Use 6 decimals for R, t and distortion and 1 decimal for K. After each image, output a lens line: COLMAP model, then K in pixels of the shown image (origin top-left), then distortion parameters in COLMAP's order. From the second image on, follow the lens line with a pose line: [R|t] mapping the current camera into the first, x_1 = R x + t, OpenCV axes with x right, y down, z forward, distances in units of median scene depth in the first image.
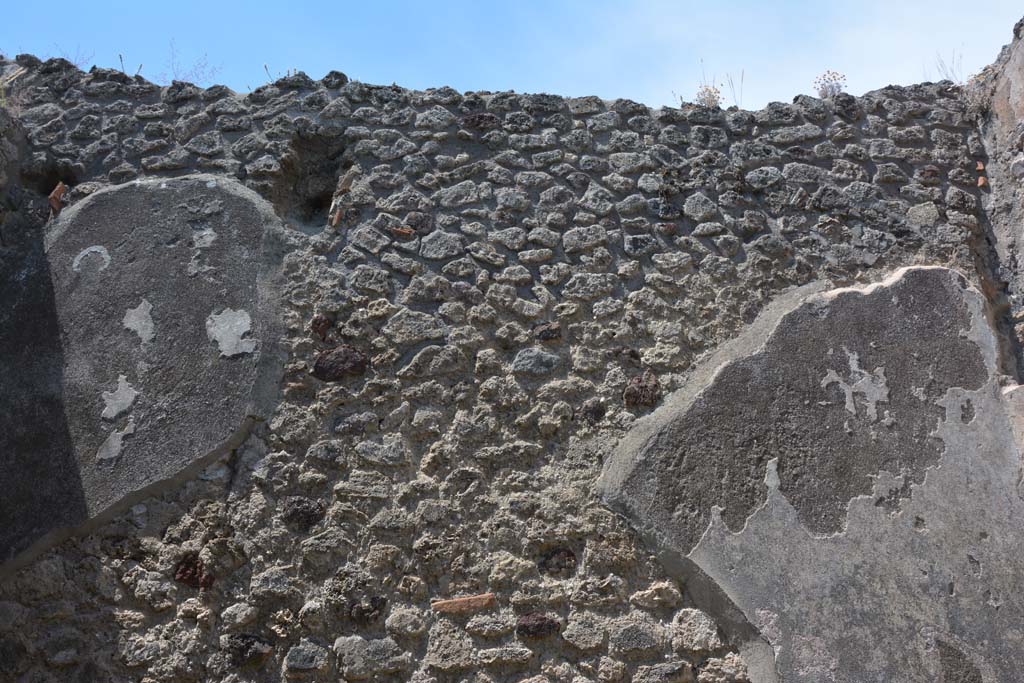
lens RADIAL K [[797.3, 0, 511.6], [0, 797.3, 345.2], [0, 0, 1]] dist [-0.166584, 0.123928]
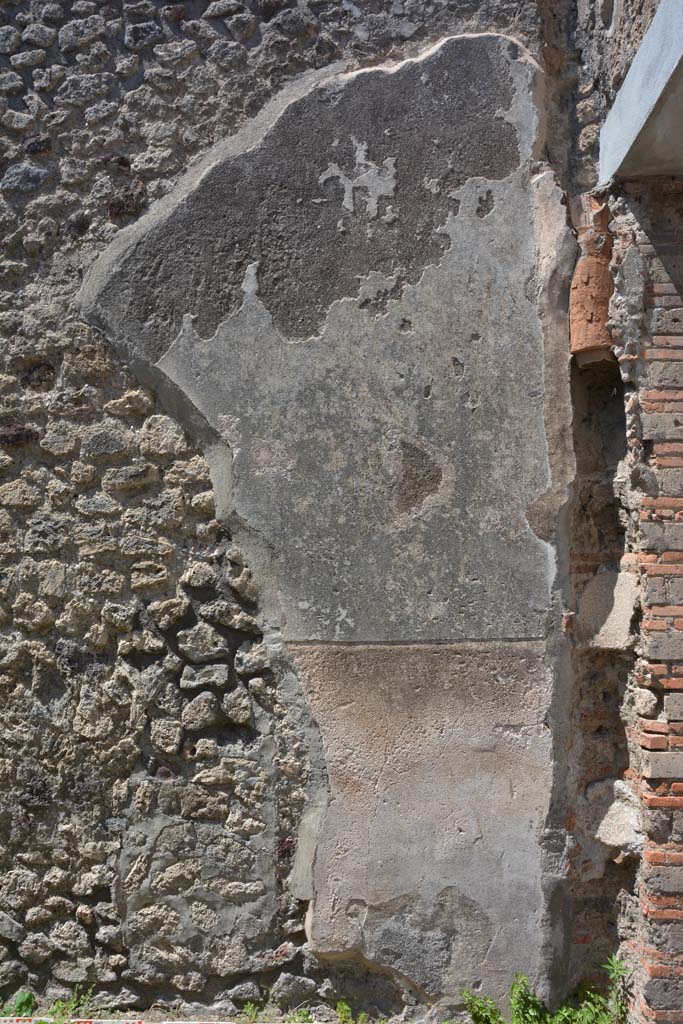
lens RADIAL K [[797.3, 0, 335.0], [0, 797.3, 509.6], [0, 0, 1]] dist [-0.166584, 0.123928]
pose [[0.996925, -0.028302, -0.073070, 0.485615], [0.054672, 0.919248, 0.389865, 0.052803], [0.056136, -0.392661, 0.917968, 0.001421]]
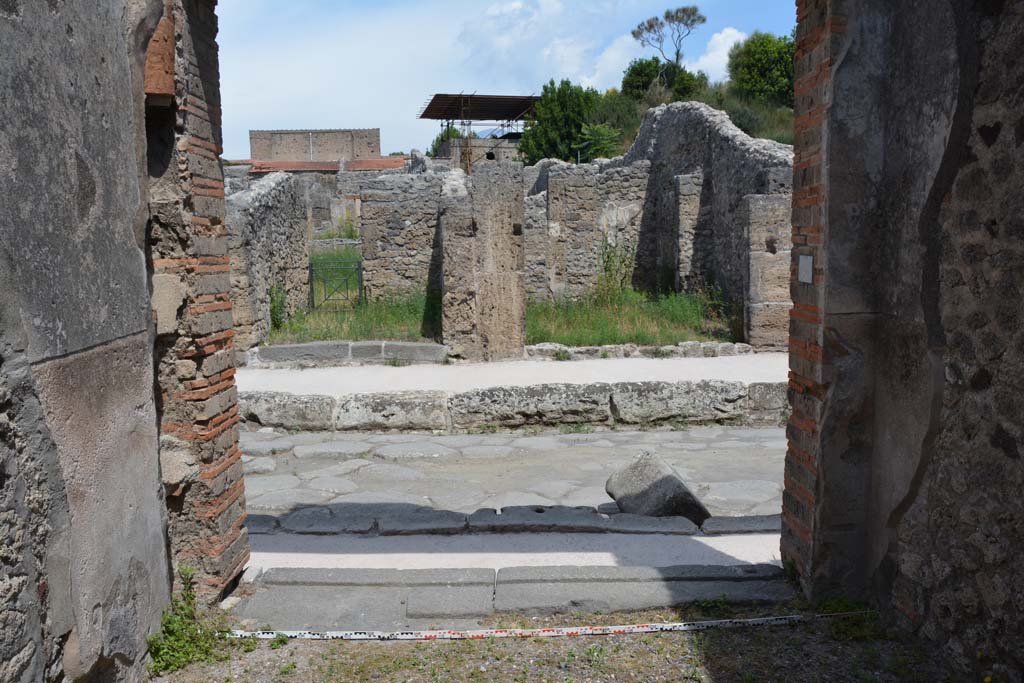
lens RADIAL K [[797.3, 0, 511.6], [0, 797.3, 345.2], [0, 0, 1]] dist [-0.166584, 0.123928]
pose [[-0.006232, -0.150098, 0.988651, -0.422954], [-0.417543, 0.898750, 0.133817, 0.216353], [-0.908636, -0.411970, -0.068273, 0.388675]]
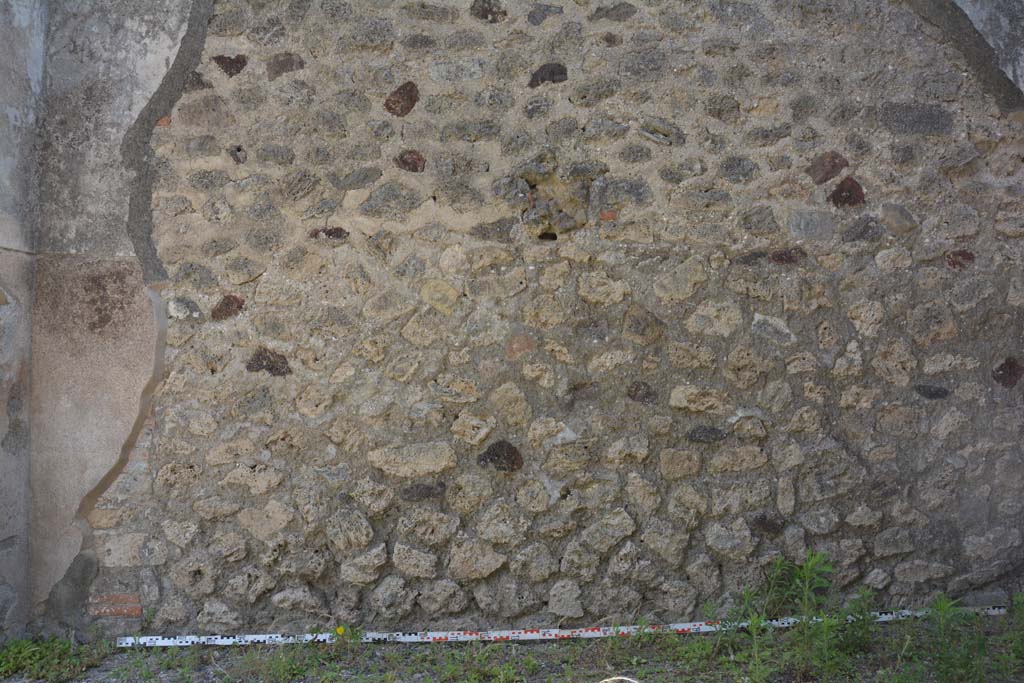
lens RADIAL K [[797.3, 0, 511.6], [0, 797.3, 345.2], [0, 0, 1]] dist [-0.166584, 0.123928]
pose [[-0.999445, -0.025109, 0.021892, 0.140895], [-0.032376, 0.886849, -0.460925, 0.600758], [-0.007841, -0.461377, -0.887169, 0.584858]]
